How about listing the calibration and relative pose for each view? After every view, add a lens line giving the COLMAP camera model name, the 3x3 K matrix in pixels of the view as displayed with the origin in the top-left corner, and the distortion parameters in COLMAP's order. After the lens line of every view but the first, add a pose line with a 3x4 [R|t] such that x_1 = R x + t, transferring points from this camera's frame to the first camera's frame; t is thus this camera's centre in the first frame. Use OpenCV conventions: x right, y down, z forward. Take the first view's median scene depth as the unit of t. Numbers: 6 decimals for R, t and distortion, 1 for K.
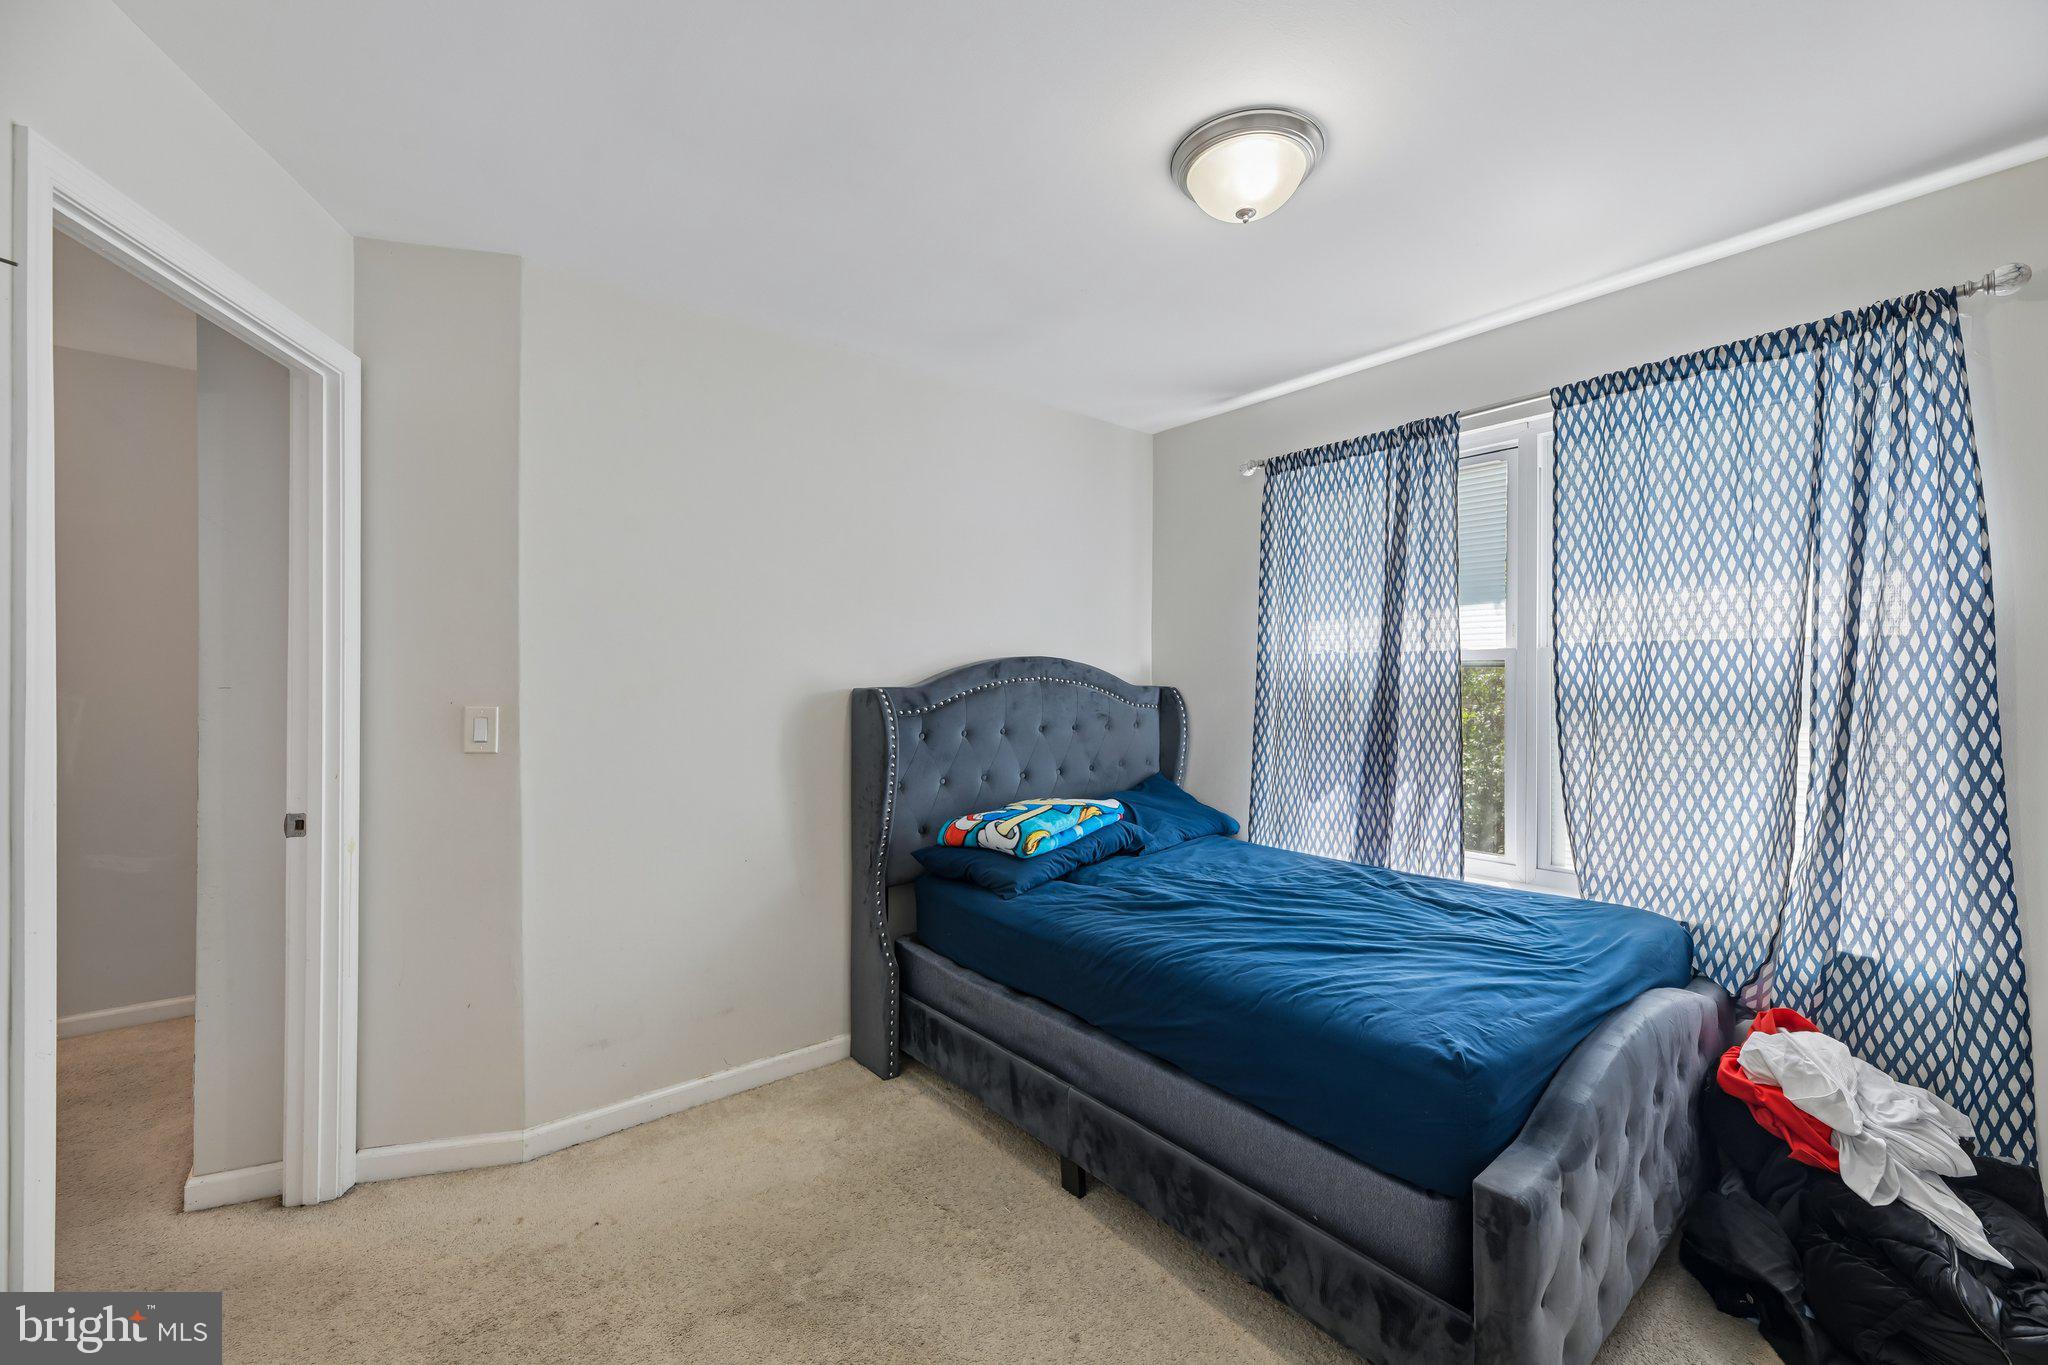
lens RADIAL K [[804.0, 0, 1024.0], [0, 804.0, 682.5], [0, 0, 1]] dist [0.016176, -0.004953]
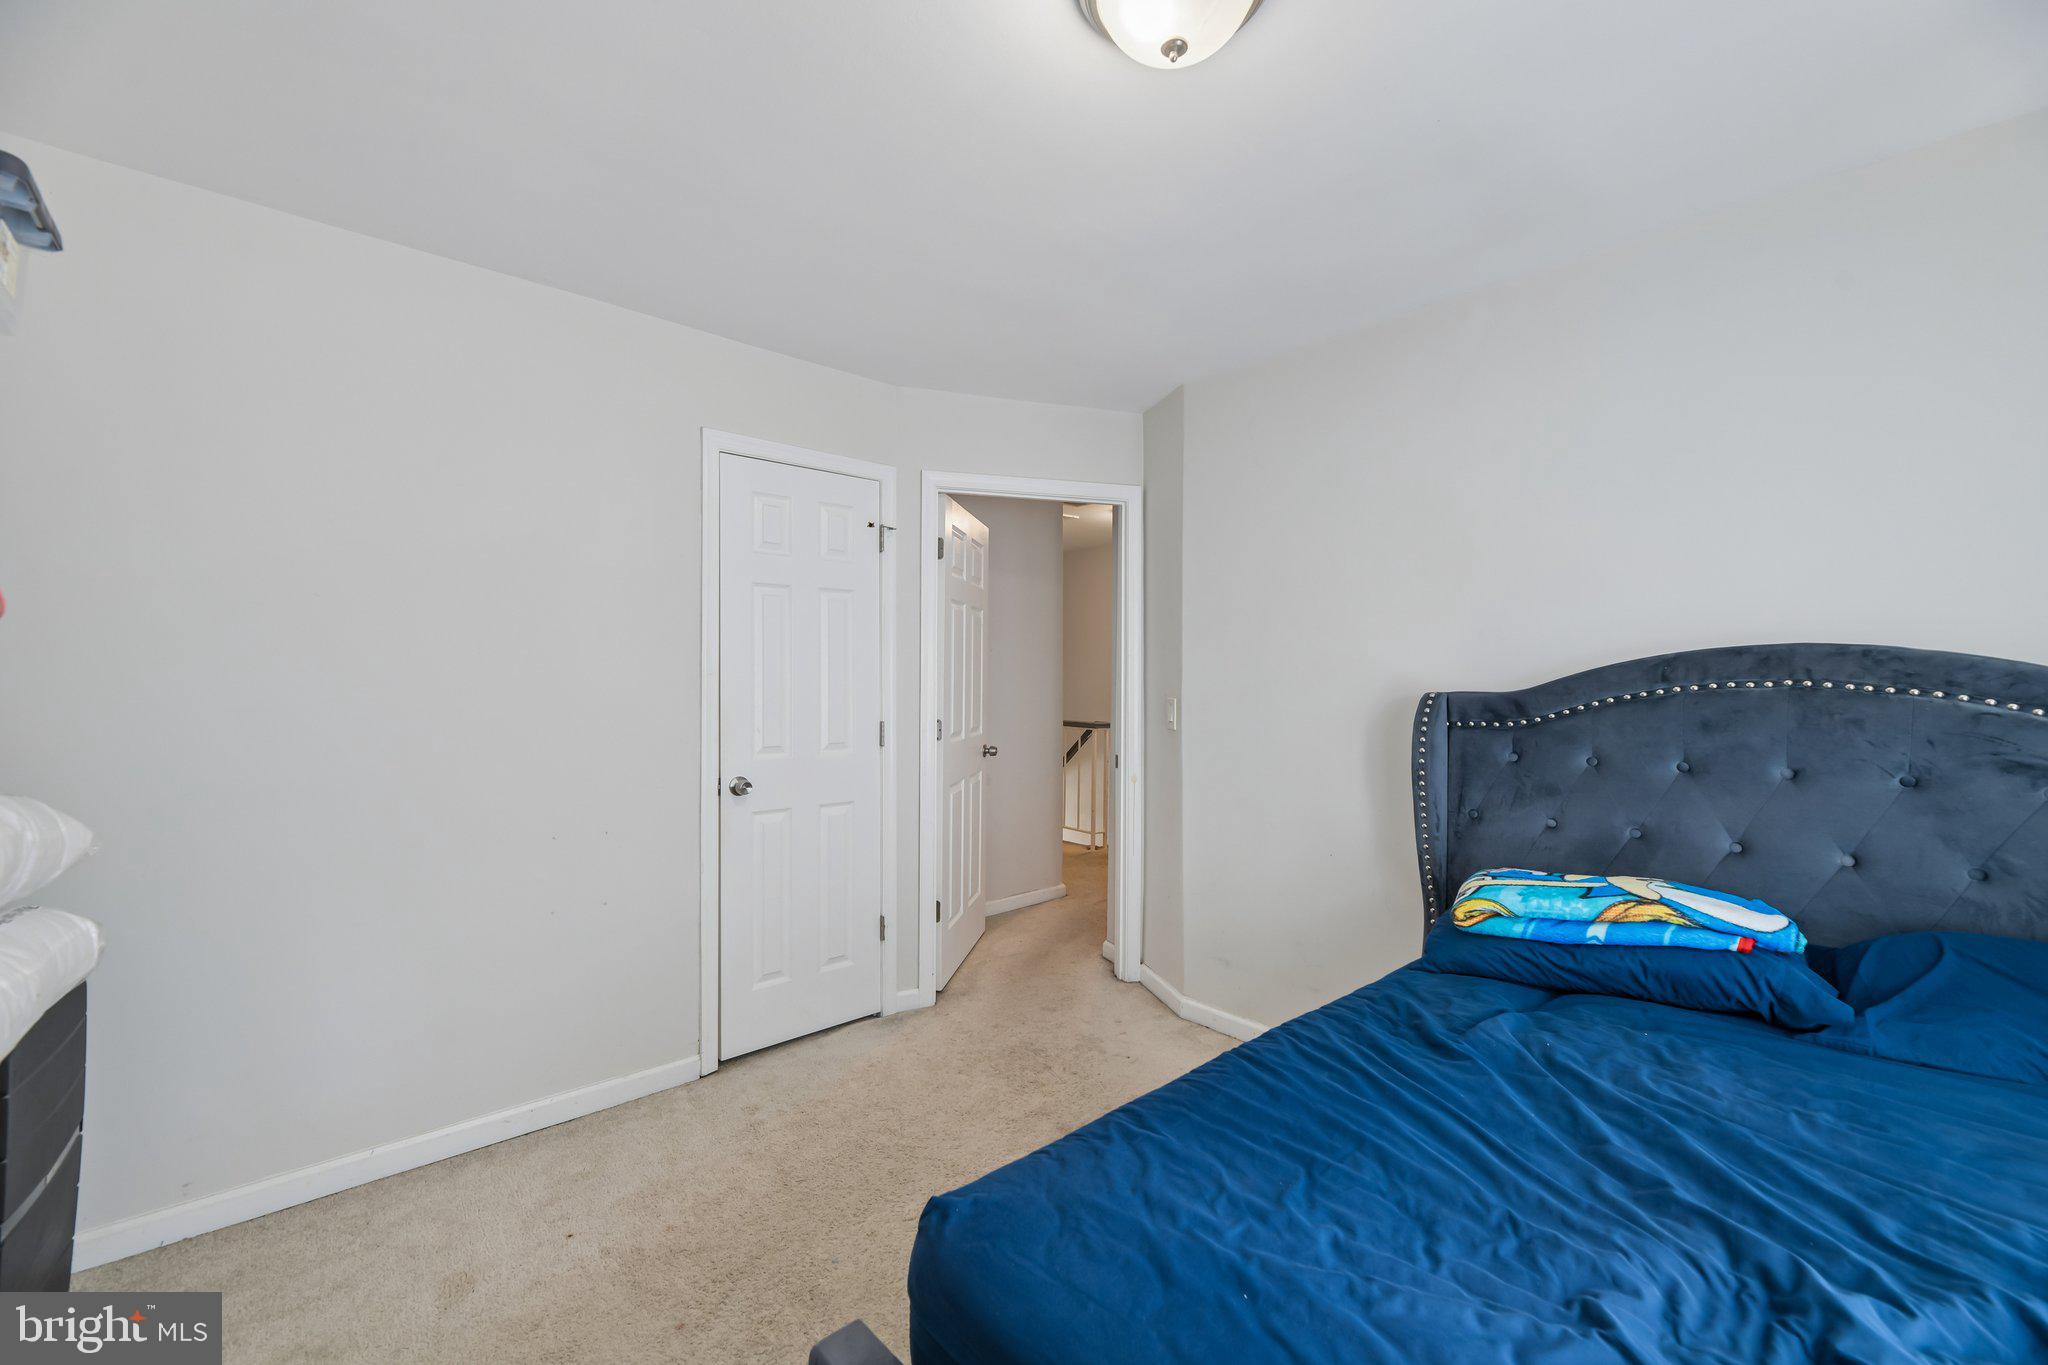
lens RADIAL K [[804.0, 0, 1024.0], [0, 804.0, 682.5], [0, 0, 1]] dist [0.016176, -0.004953]
pose [[0.075761, 0.008240, -0.997092, 0.575468], [-0.009150, 0.999930, 0.007568, -0.005789], [0.997084, 0.008550, 0.075831, 0.453294]]
